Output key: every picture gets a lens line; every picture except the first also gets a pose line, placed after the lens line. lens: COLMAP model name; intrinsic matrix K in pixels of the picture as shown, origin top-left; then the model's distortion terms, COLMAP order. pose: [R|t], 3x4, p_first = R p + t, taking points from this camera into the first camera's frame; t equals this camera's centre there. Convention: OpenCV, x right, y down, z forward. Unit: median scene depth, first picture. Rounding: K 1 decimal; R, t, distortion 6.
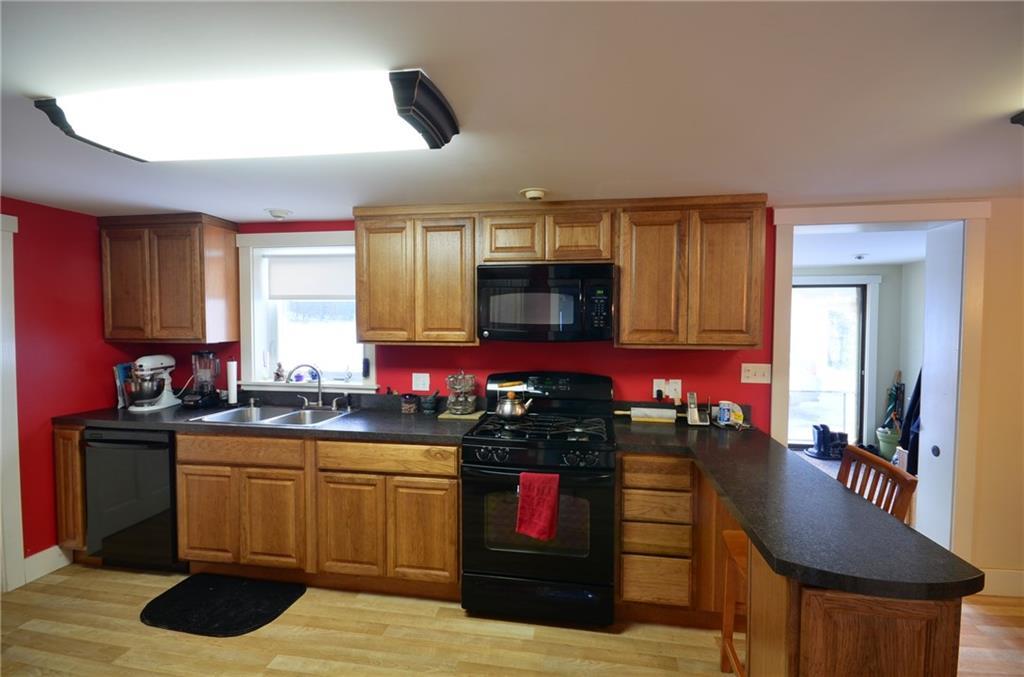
lens RADIAL K [[473.7, 0, 512.8], [0, 473.7, 337.3], [0, 0, 1]] dist [0.000264, -0.002574]
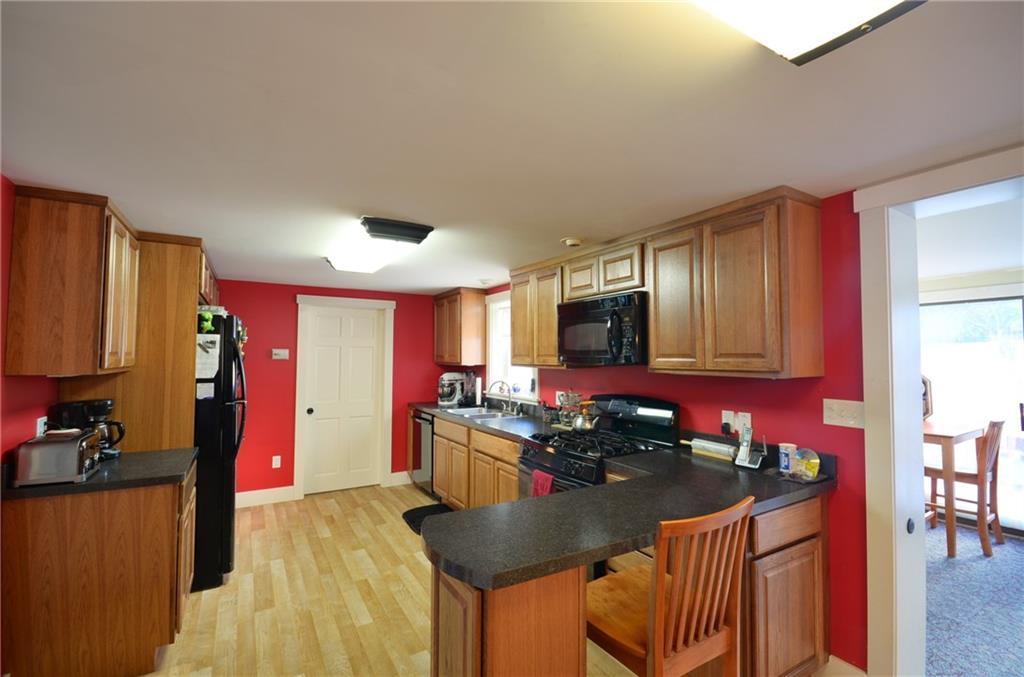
lens RADIAL K [[452.3, 0, 512.9], [0, 452.3, 341.0], [0, 0, 1]] dist [-0.002156, -0.001525]
pose [[0.642553, -0.029505, -0.765673, 0.716827], [-0.020152, 0.998262, -0.055379, 0.012767], [0.765976, 0.051014, 0.640842, 0.142772]]
